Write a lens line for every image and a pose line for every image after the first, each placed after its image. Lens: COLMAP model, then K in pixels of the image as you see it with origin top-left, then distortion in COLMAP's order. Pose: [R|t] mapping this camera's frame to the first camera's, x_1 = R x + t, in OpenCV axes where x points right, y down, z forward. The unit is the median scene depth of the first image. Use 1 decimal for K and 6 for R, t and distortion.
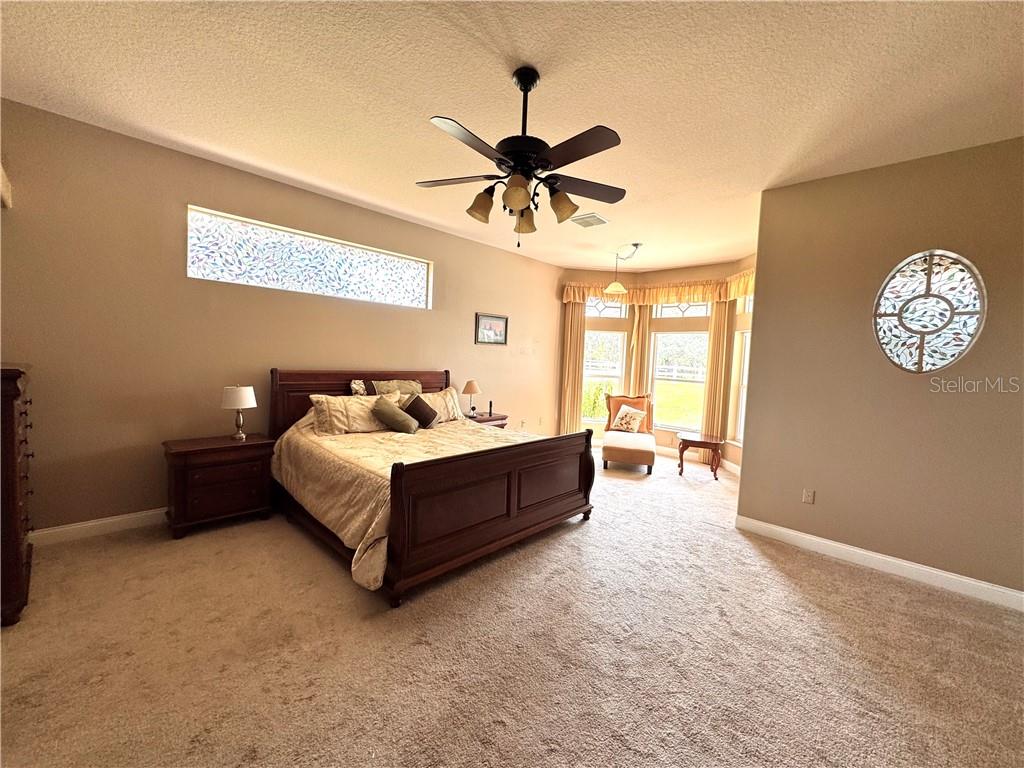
lens RADIAL K [[407.9, 0, 509.8], [0, 407.9, 382.9], [0, 0, 1]] dist [-0.002712, -0.000523]
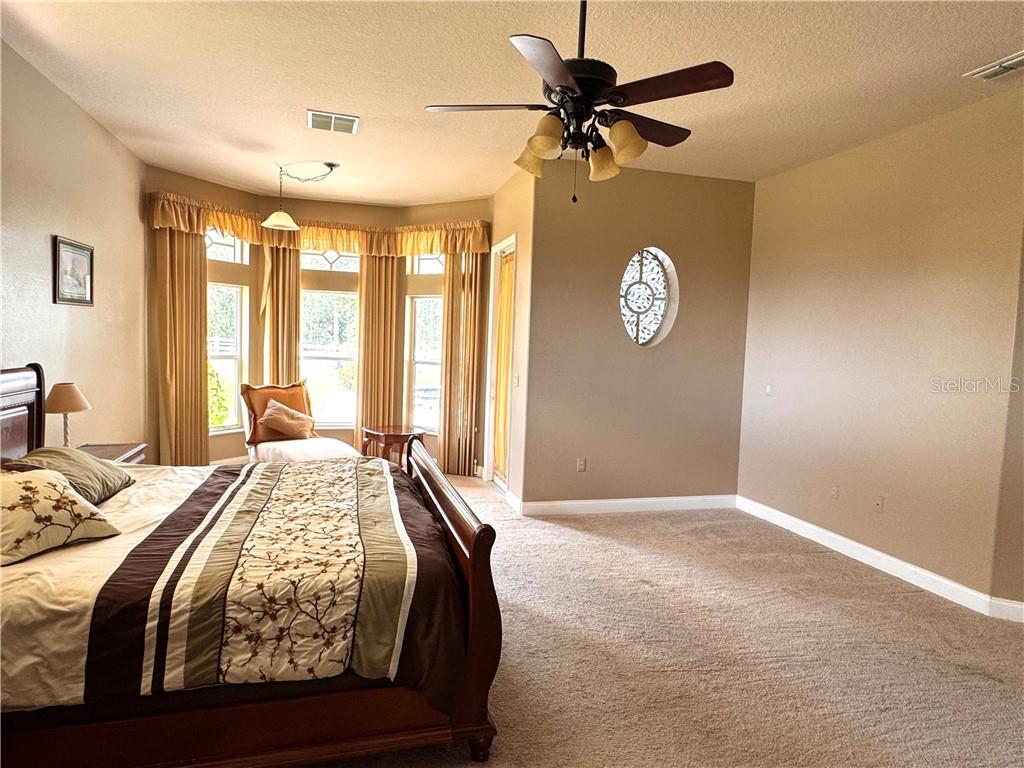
lens RADIAL K [[604.4, 0, 513.1], [0, 604.4, 383.0], [0, 0, 1]] dist [0.007357, 0.001208]
pose [[0.519074, -0.085050, 0.850488, -0.754469], [0.043887, 0.996377, 0.072853, -0.061406], [-0.853602, -0.000491, 0.520925, 0.371659]]
